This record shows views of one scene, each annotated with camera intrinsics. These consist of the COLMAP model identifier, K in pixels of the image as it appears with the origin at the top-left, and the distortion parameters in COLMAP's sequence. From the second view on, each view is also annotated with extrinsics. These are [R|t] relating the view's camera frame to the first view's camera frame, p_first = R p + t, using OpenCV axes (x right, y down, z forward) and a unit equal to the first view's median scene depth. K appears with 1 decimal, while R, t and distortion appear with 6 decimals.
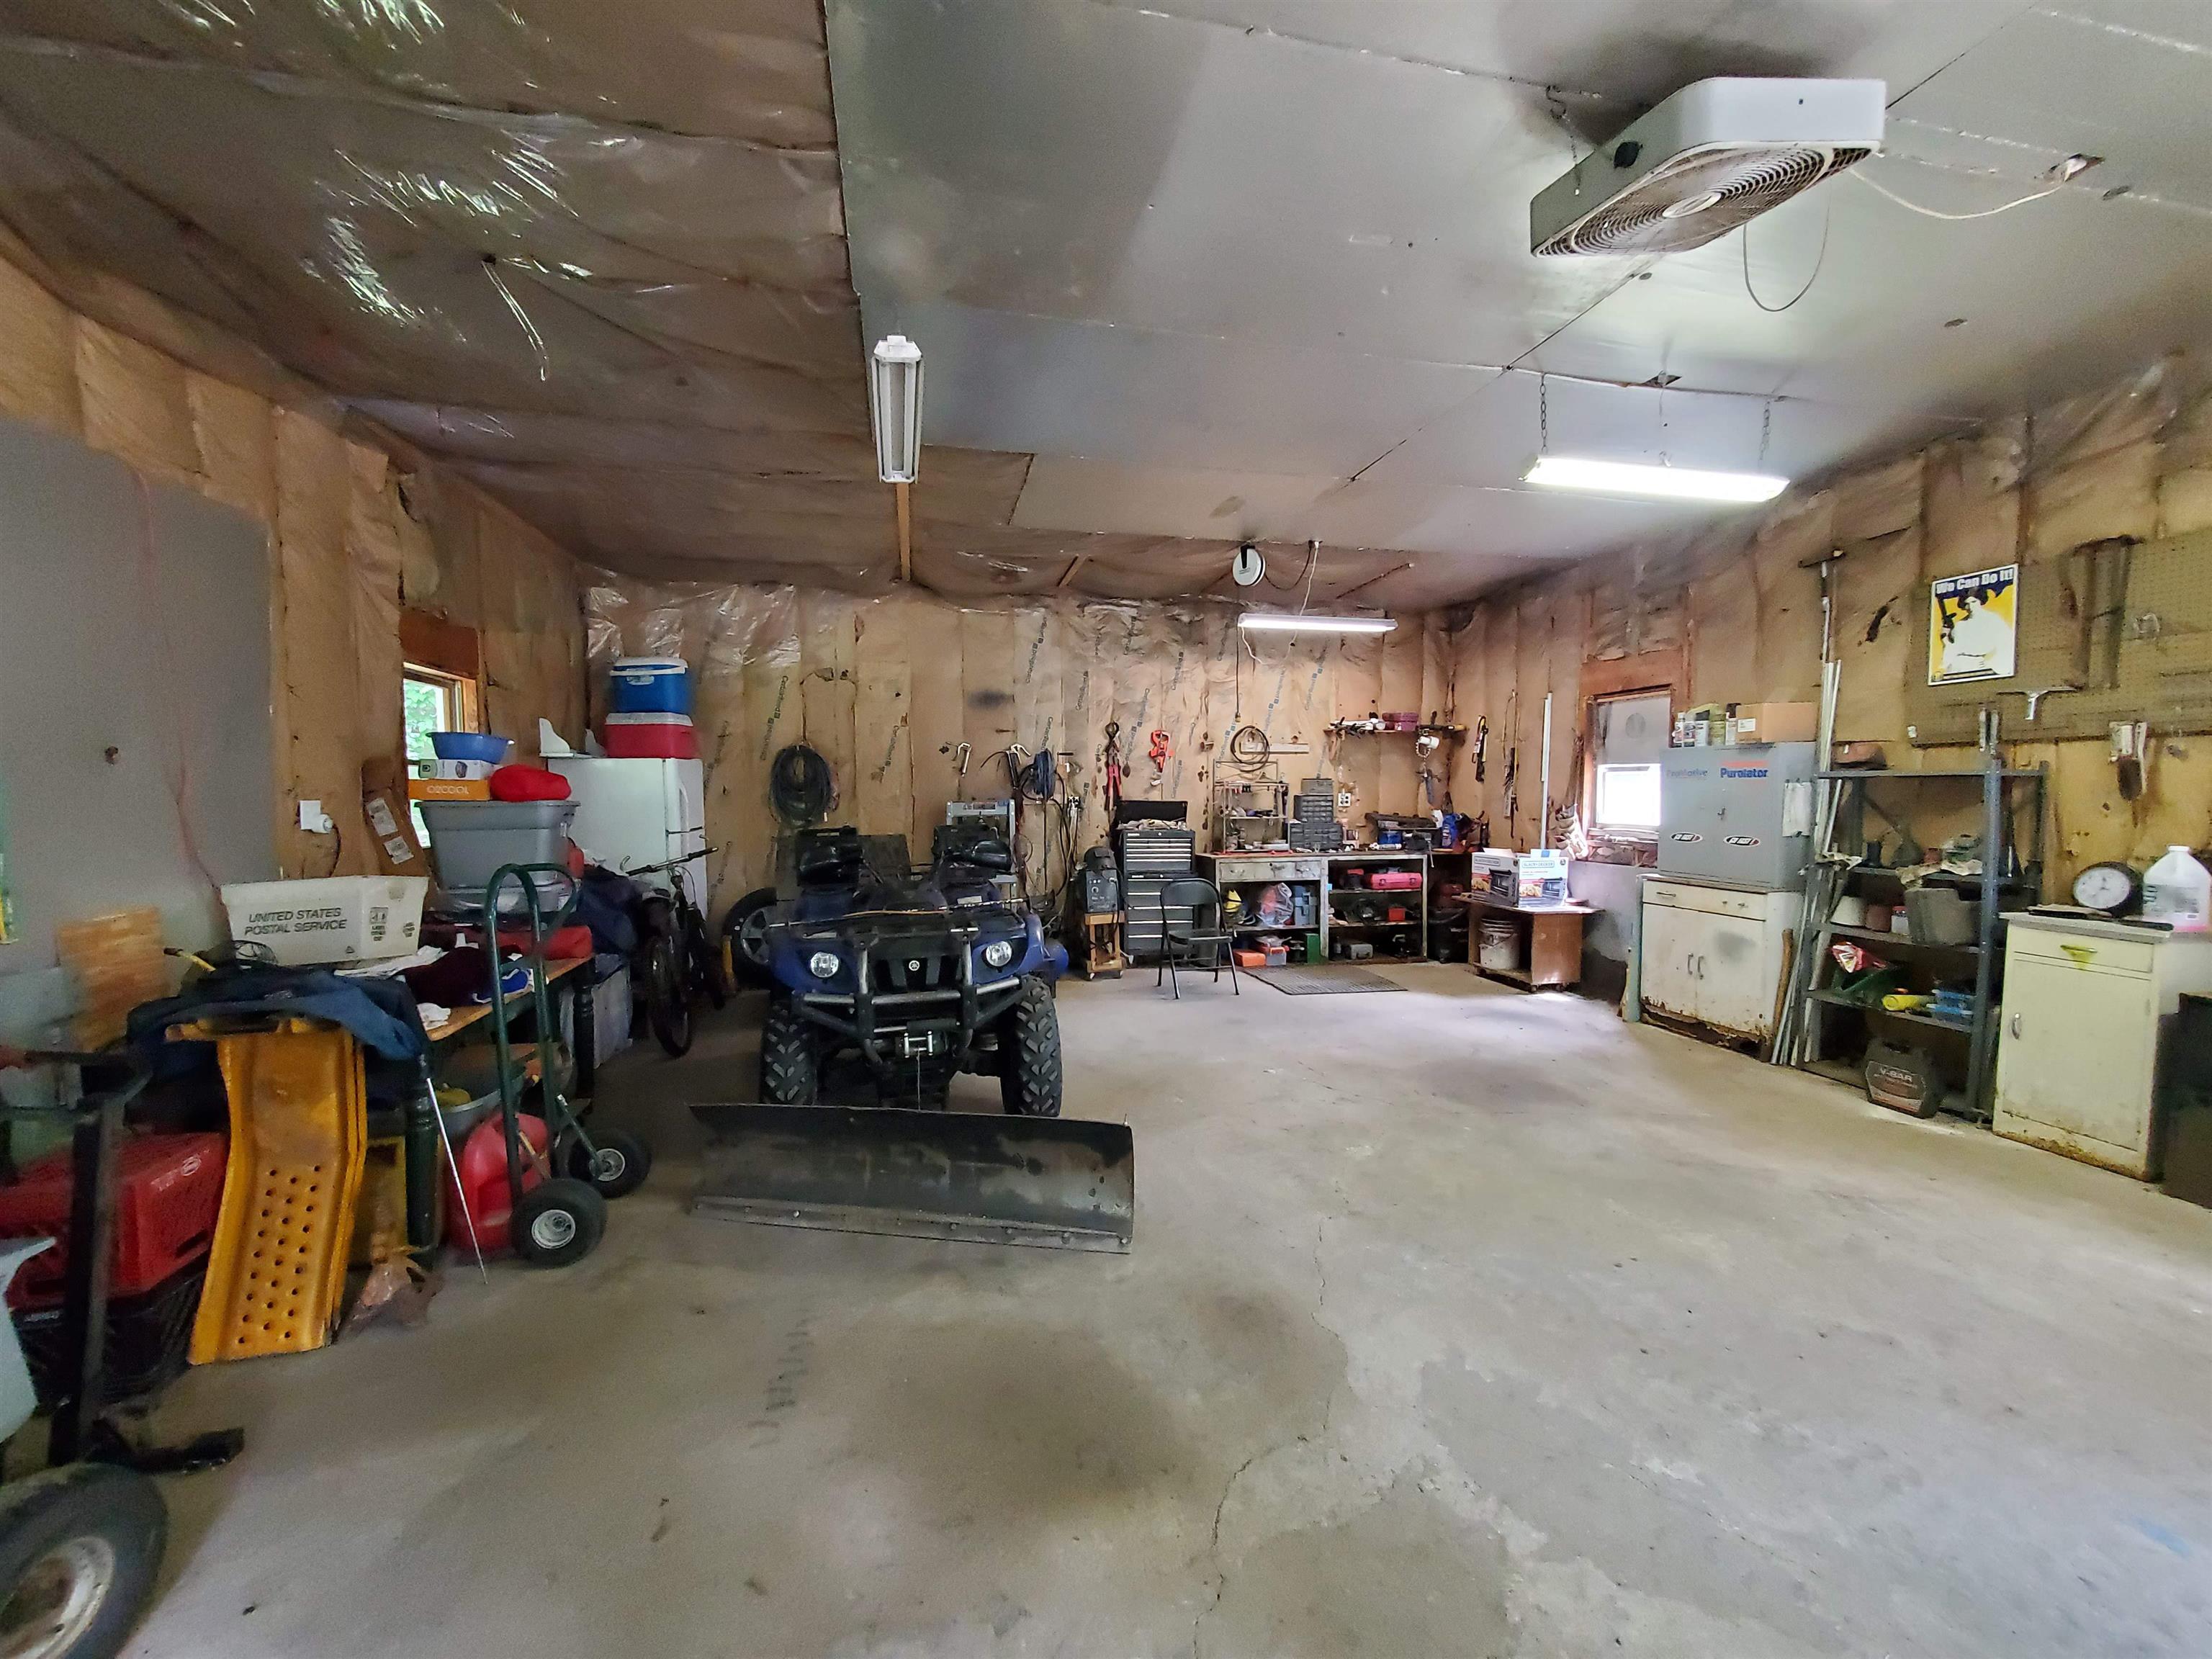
lens RADIAL K [[881.4, 0, 1101.4], [0, 881.4, 833.2], [0, 0, 1]] dist [0.003476, -0.000587]
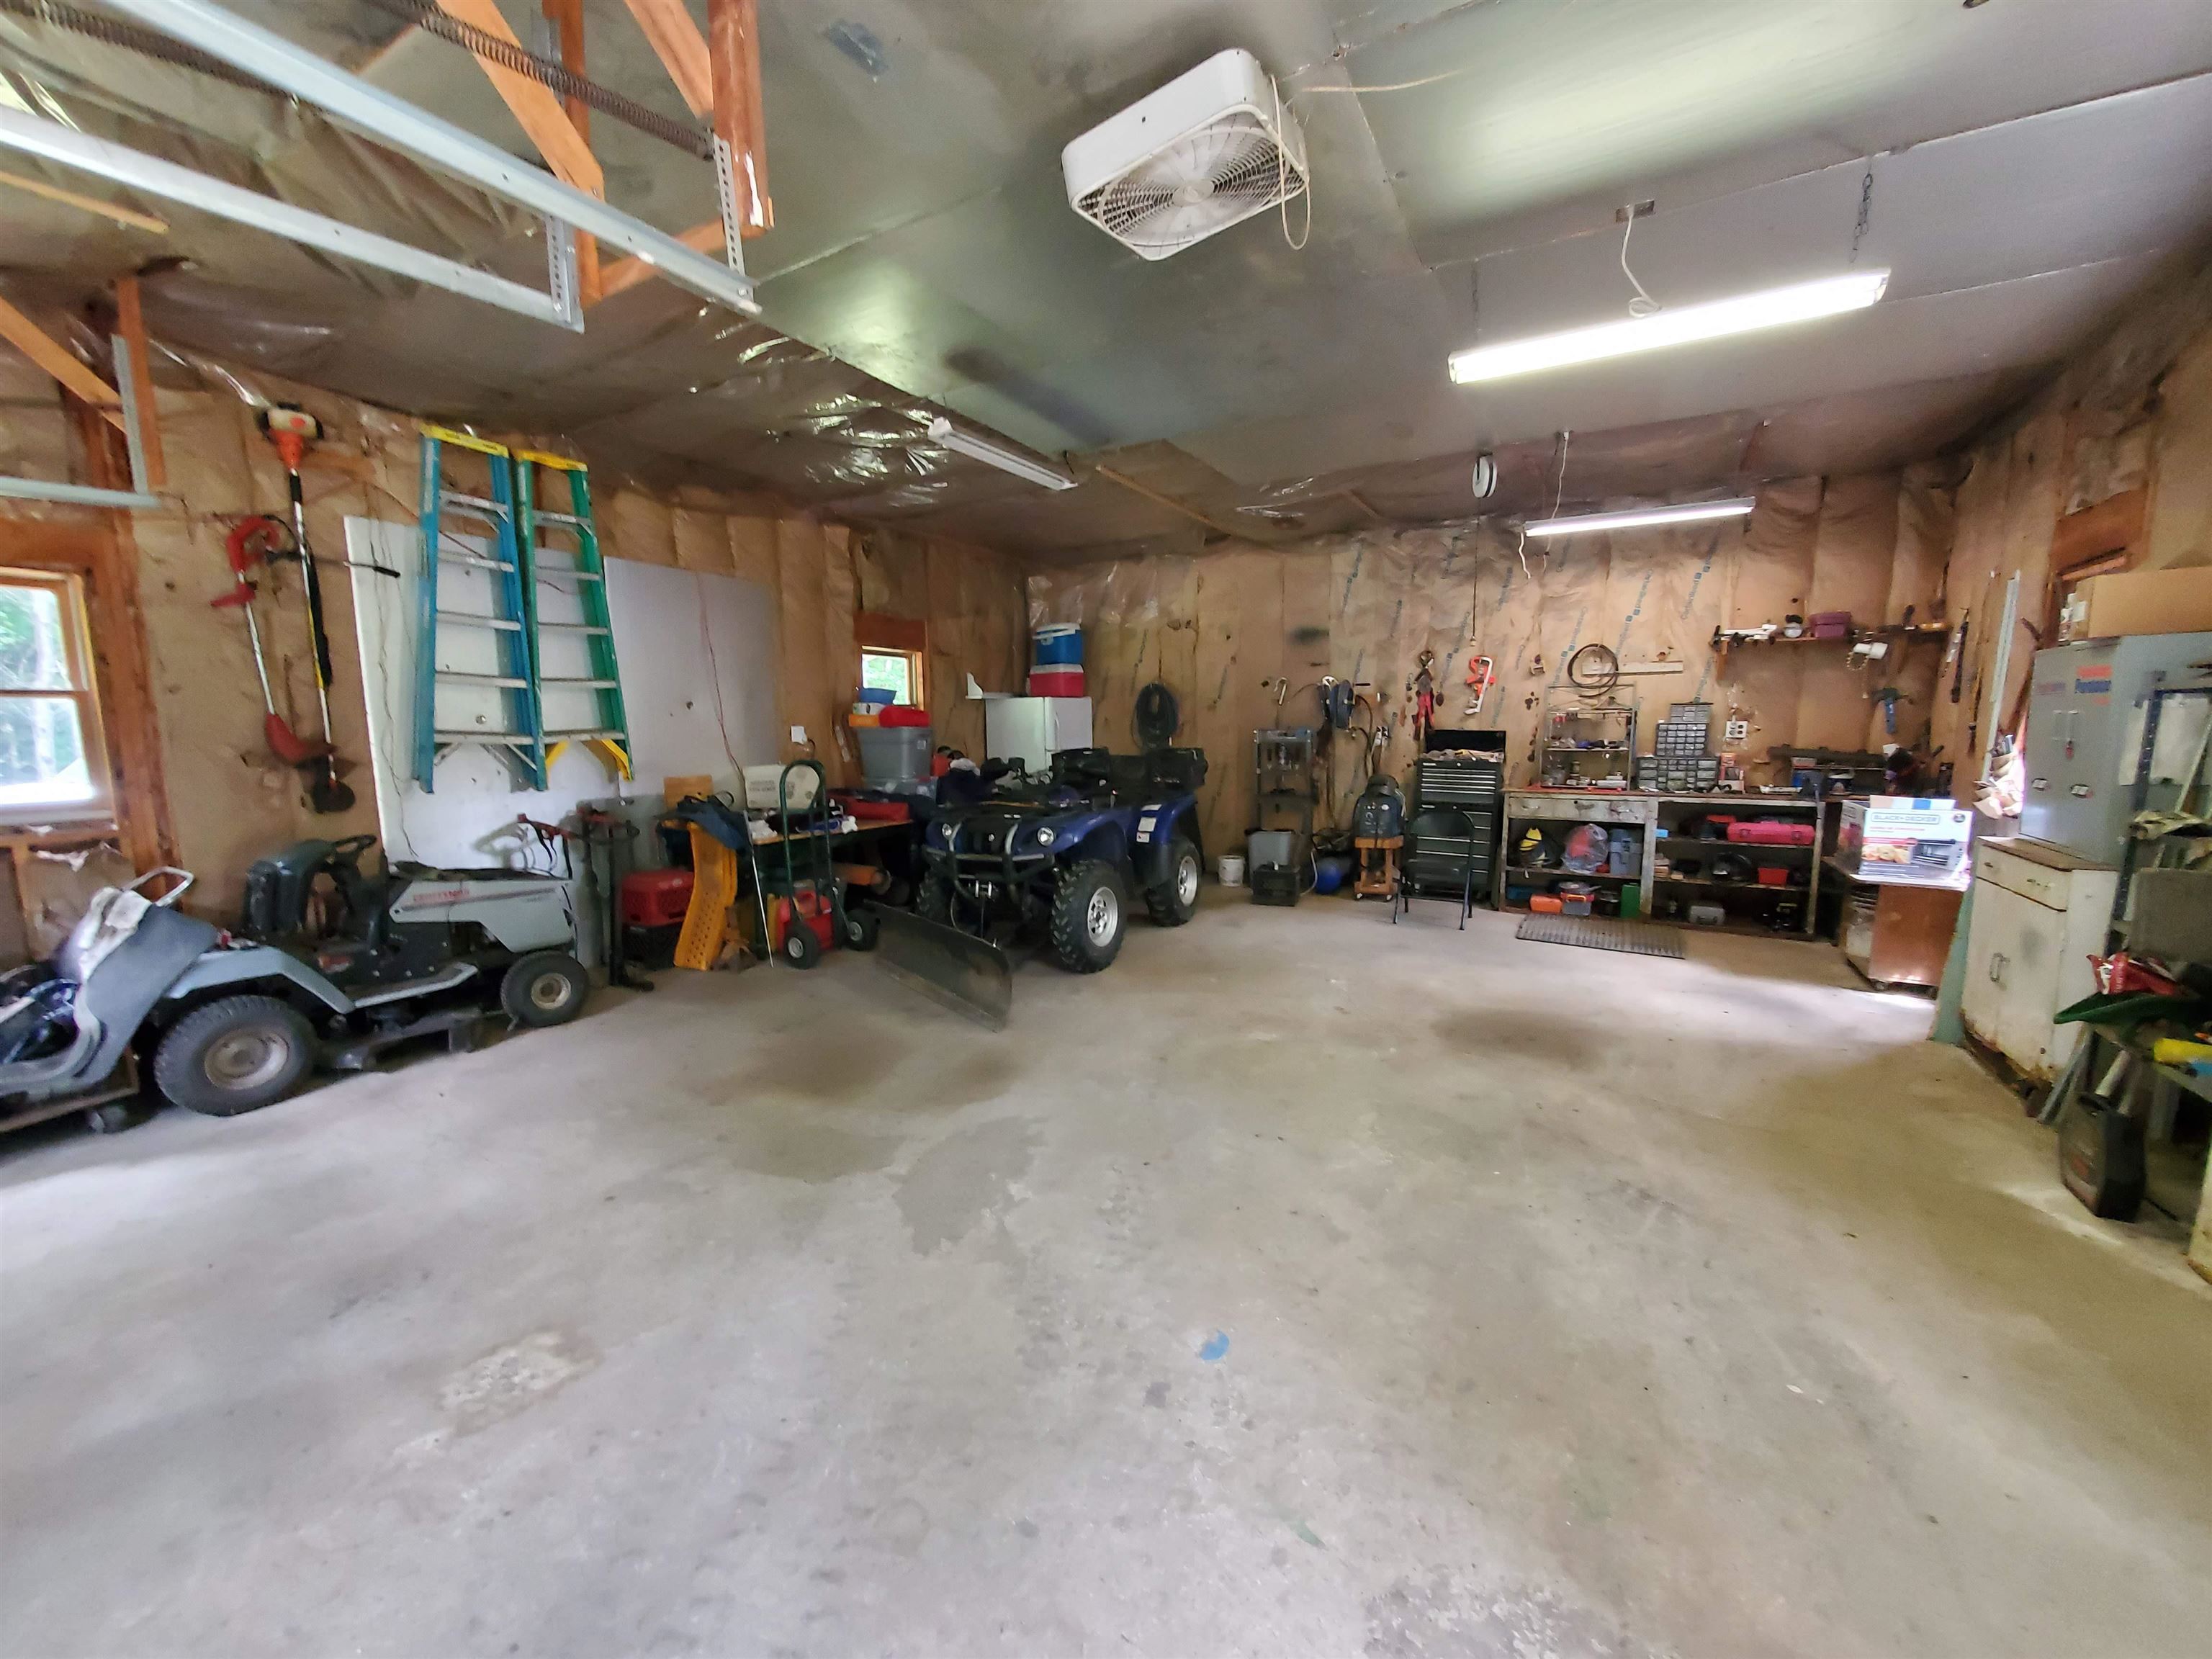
lens RADIAL K [[881.4, 0, 1100.7], [0, 881.4, 836.6], [0, 0, 1]] dist [0.003476, -0.000587]
pose [[0.734067, 0.083941, -0.673869, 0.462139], [-0.029705, 0.995350, 0.091628, 0.003105], [0.678427, -0.047244, 0.733148, 0.018784]]
